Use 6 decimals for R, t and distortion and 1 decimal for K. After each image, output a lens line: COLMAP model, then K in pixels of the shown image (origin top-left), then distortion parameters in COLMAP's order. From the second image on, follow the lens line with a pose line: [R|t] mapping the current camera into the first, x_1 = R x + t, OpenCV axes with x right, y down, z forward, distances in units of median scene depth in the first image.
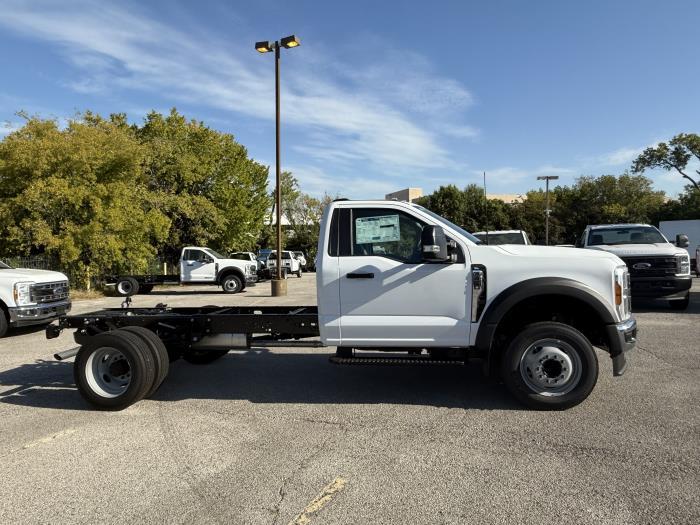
lens RADIAL K [[496.4, 0, 345.4], [0, 496.4, 261.6], [0, 0, 1]] dist [0.009405, -0.005930]
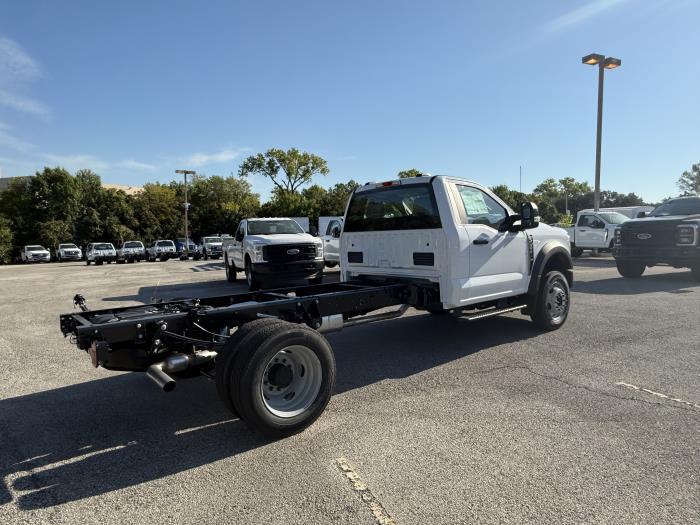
lens RADIAL K [[496.4, 0, 345.4], [0, 496.4, 261.6], [0, 0, 1]] dist [0.009405, -0.005930]
pose [[0.596261, -0.033973, 0.802072, -0.219318], [0.031643, 0.999322, 0.018805, 0.008440], [-0.802167, 0.014167, 0.596931, 0.111780]]
